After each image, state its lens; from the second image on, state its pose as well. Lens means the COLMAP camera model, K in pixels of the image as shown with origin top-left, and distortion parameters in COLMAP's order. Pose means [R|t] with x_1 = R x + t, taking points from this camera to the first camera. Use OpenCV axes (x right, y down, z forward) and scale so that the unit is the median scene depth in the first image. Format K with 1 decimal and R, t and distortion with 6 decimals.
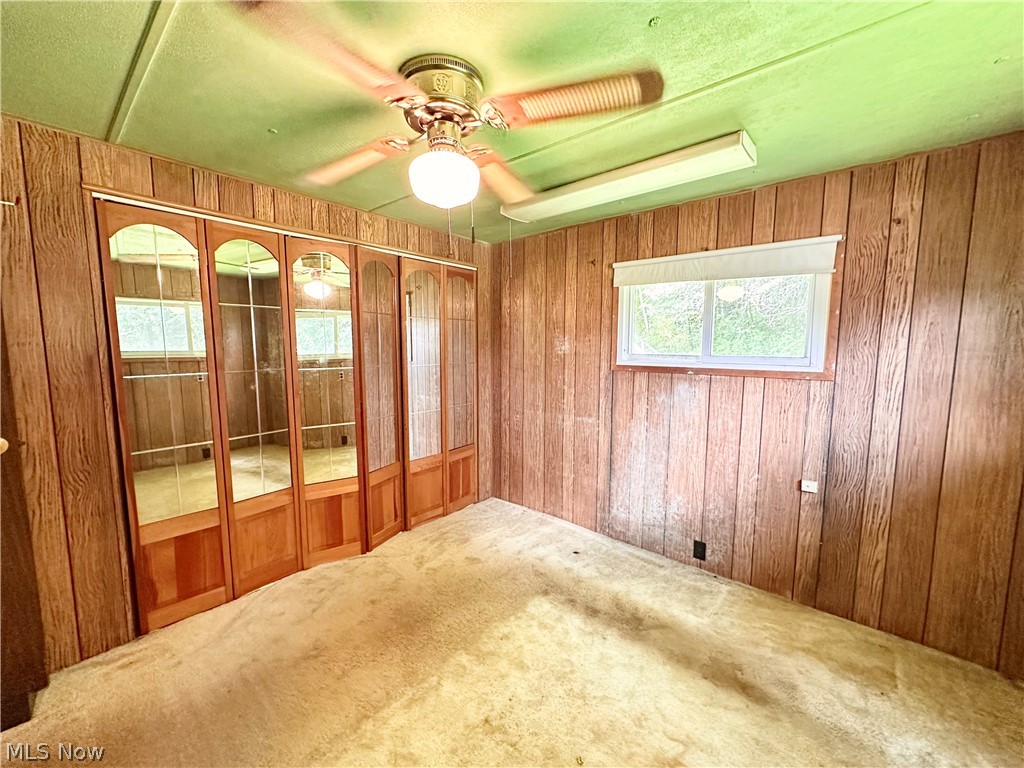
lens RADIAL K [[409.2, 0, 544.4], [0, 409.2, 387.8], [0, 0, 1]] dist [-0.001894, 0.000610]
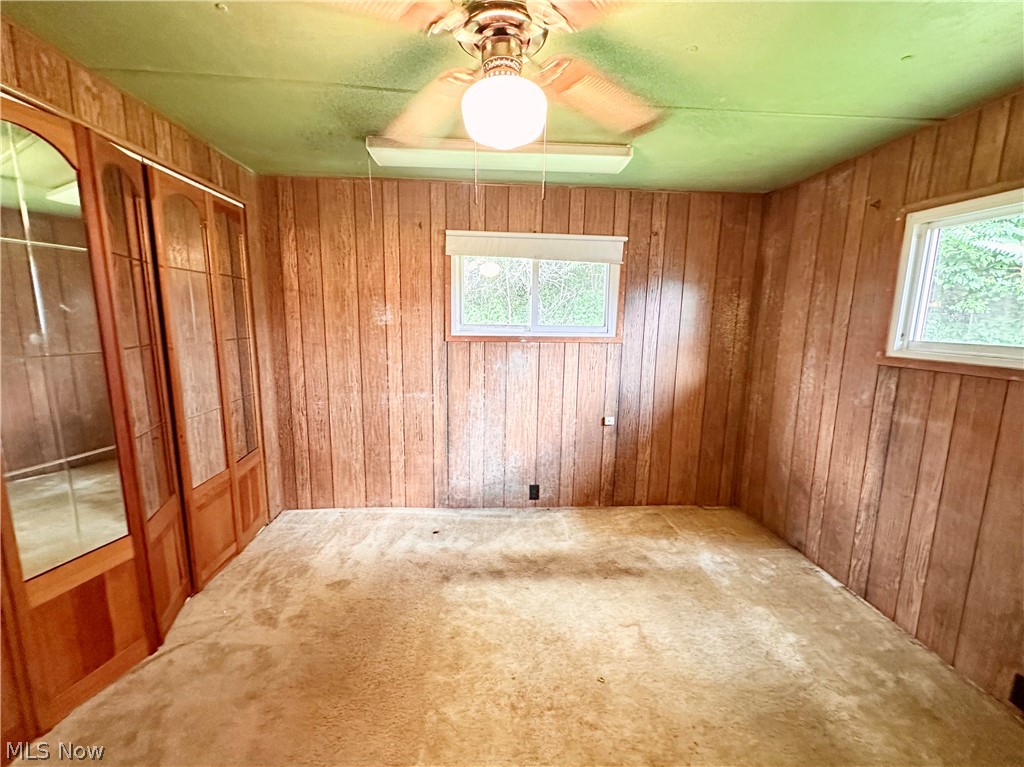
lens RADIAL K [[409.2, 0, 515.7], [0, 409.2, 384.1], [0, 0, 1]] dist [-0.001894, 0.000610]
pose [[0.726920, -0.104377, 0.678743, -0.422740], [0.062412, 0.994333, 0.086066, -0.016288], [-0.683880, -0.020201, 0.729315, 0.184278]]
